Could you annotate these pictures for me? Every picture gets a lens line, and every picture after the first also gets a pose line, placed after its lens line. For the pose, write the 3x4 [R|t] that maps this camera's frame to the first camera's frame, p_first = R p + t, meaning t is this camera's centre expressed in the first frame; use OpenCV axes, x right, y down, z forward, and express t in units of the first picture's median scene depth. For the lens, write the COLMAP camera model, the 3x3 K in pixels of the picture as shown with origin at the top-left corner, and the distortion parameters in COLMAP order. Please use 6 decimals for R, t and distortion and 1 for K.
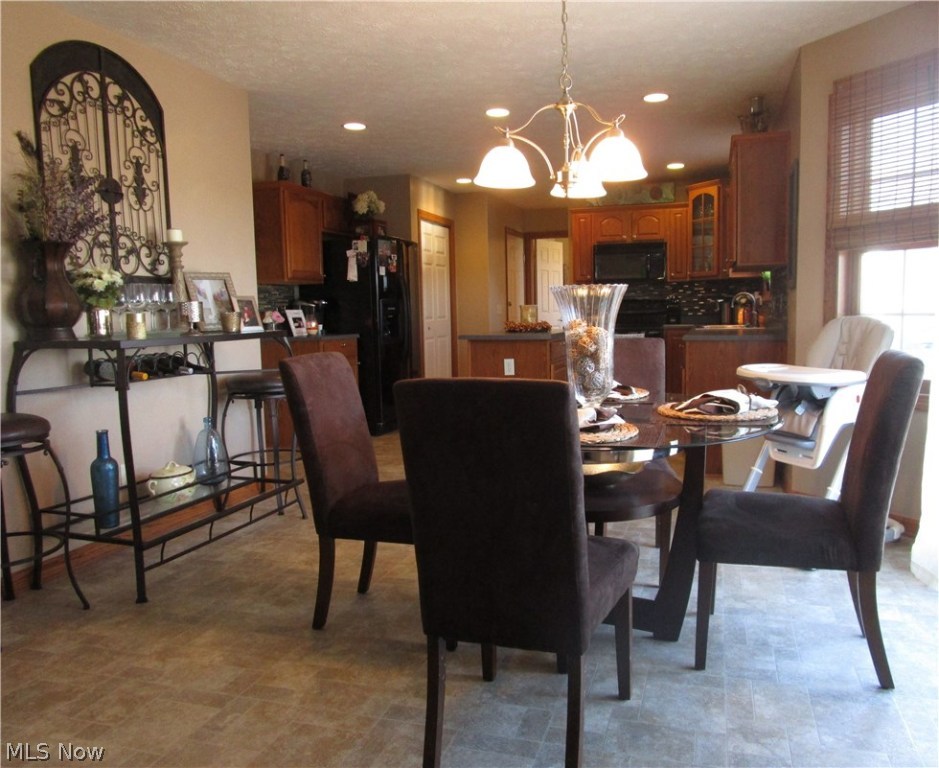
lens RADIAL K [[712.4, 0, 508.8], [0, 712.4, 381.6], [0, 0, 1]] dist [-0.034434, 0.004013]
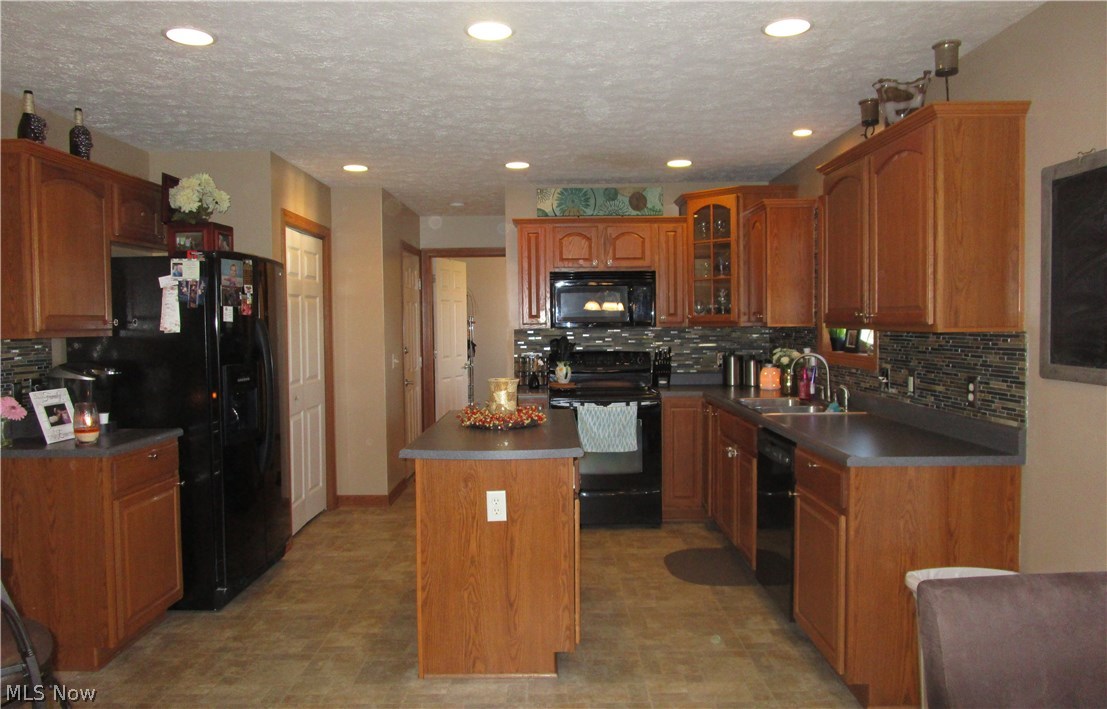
lens RADIAL K [[789.2, 0, 554.8], [0, 789.2, 352.2], [0, 0, 1]] dist [-0.027625, 0.002024]
pose [[0.963698, -0.002571, 0.266982, -0.167872], [0.021693, 0.997402, -0.068697, -0.137146], [-0.266112, 0.071995, 0.961250, 0.599480]]
